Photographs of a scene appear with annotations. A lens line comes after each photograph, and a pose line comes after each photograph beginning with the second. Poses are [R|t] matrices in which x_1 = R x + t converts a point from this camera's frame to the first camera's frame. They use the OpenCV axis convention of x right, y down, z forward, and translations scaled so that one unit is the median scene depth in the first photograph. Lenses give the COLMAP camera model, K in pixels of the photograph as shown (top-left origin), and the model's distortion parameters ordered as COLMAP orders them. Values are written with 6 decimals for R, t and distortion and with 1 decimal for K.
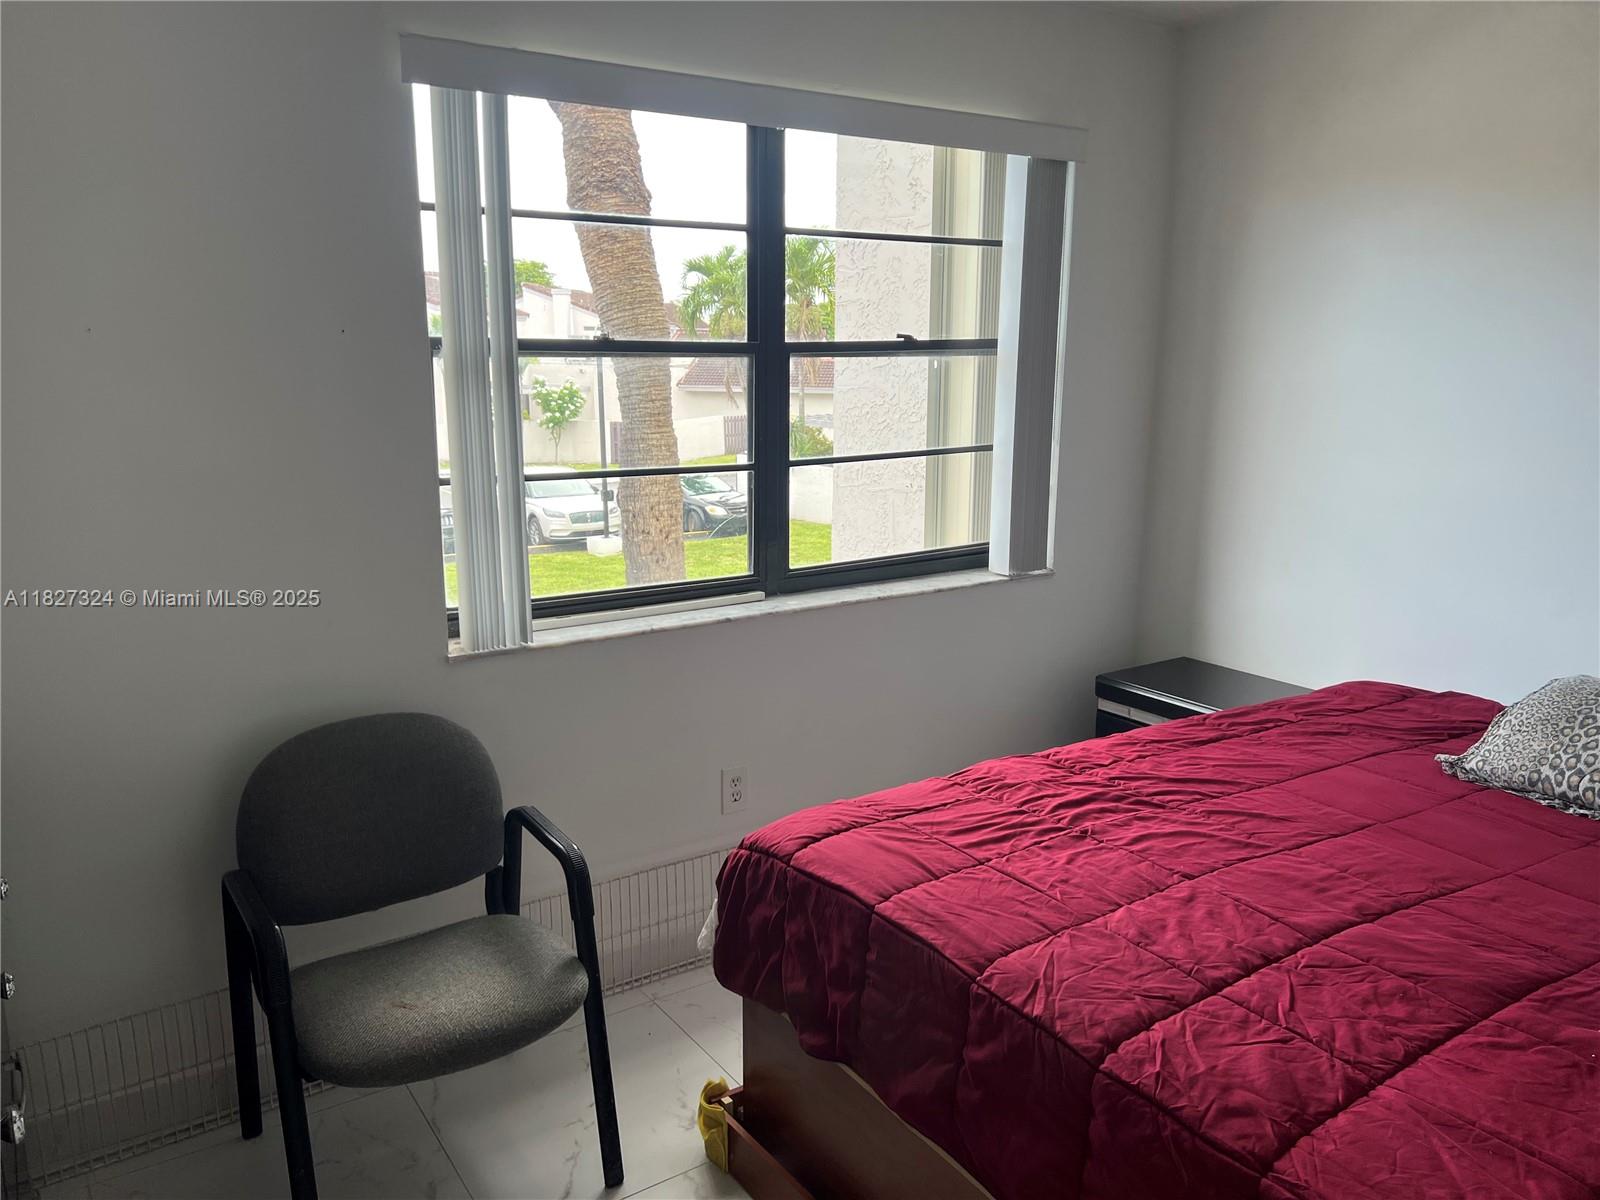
lens RADIAL K [[1203.7, 0, 799.9], [0, 1203.7, 593.6], [0, 0, 1]] dist [0.057952, -0.066681]
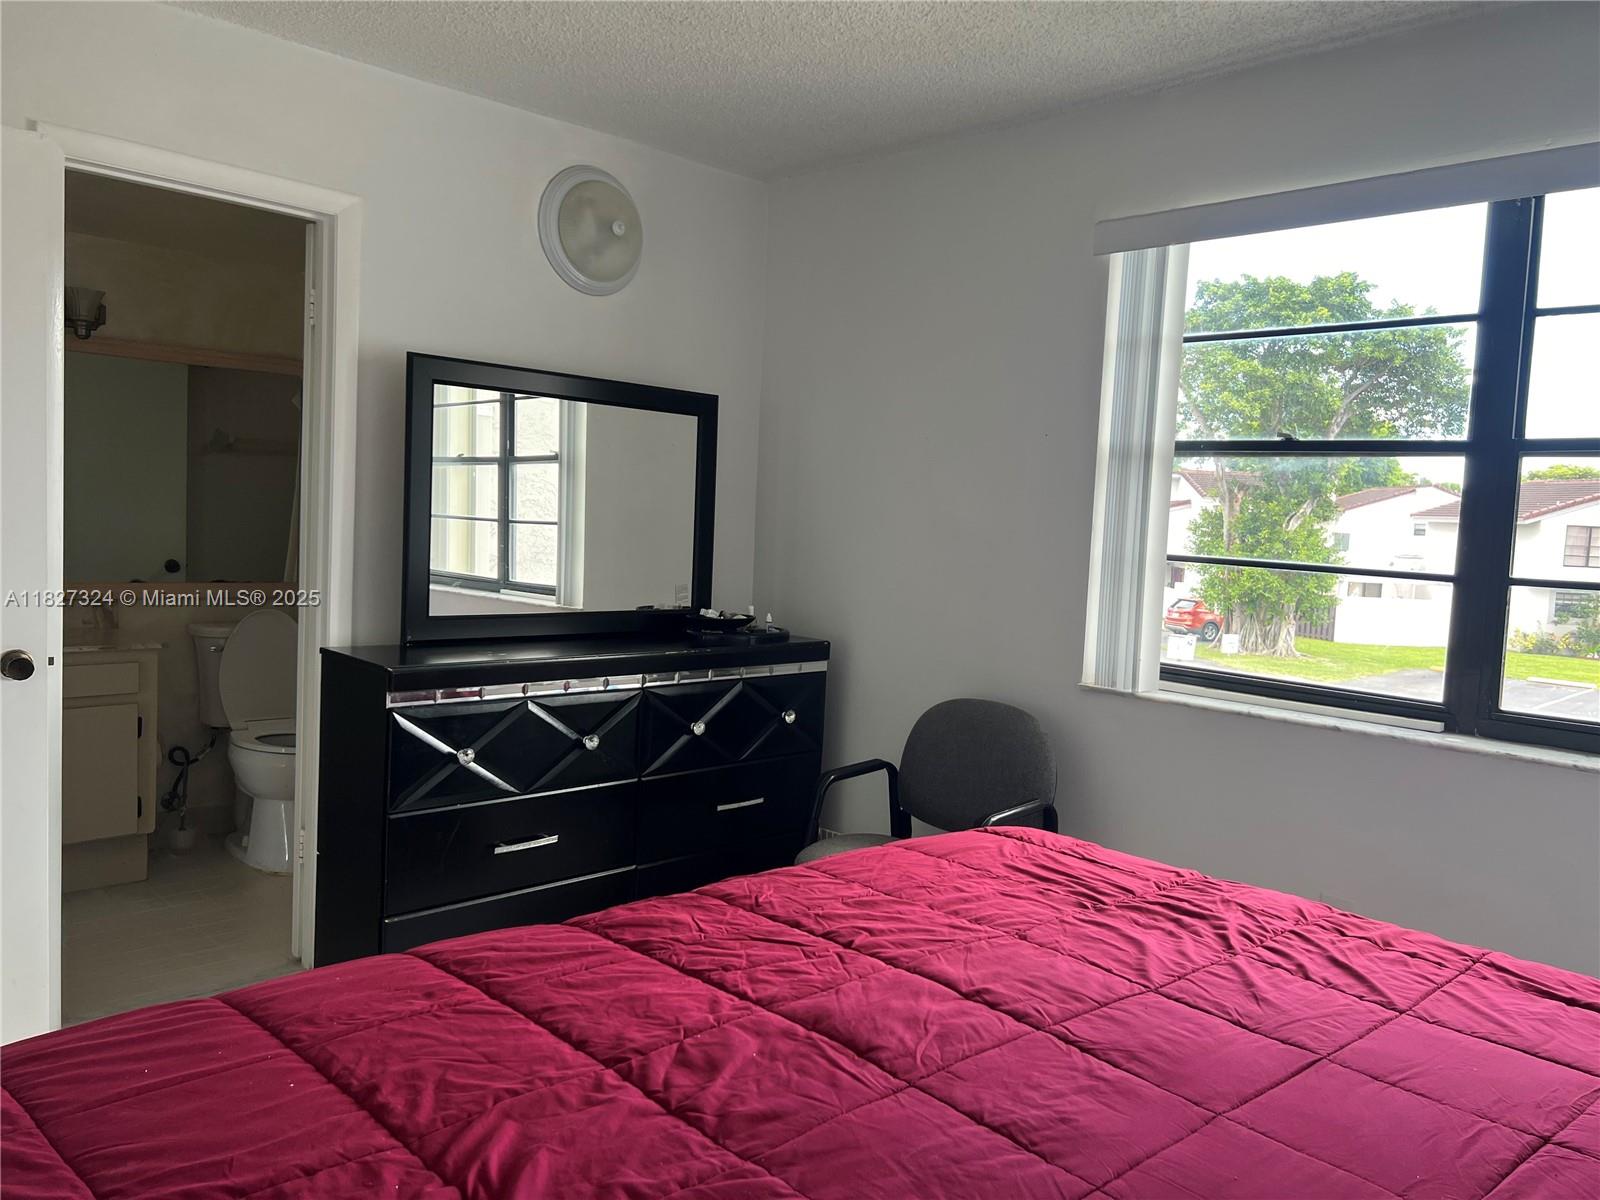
lens RADIAL K [[1203.7, 0, 801.2], [0, 1203.7, 604.1], [0, 0, 1]] dist [0.057952, -0.066681]
pose [[0.194965, 0.087510, -0.976899, 0.992542], [-0.249794, 0.967599, 0.036824, -0.002413], [0.948468, 0.236844, 0.210507, 0.503305]]
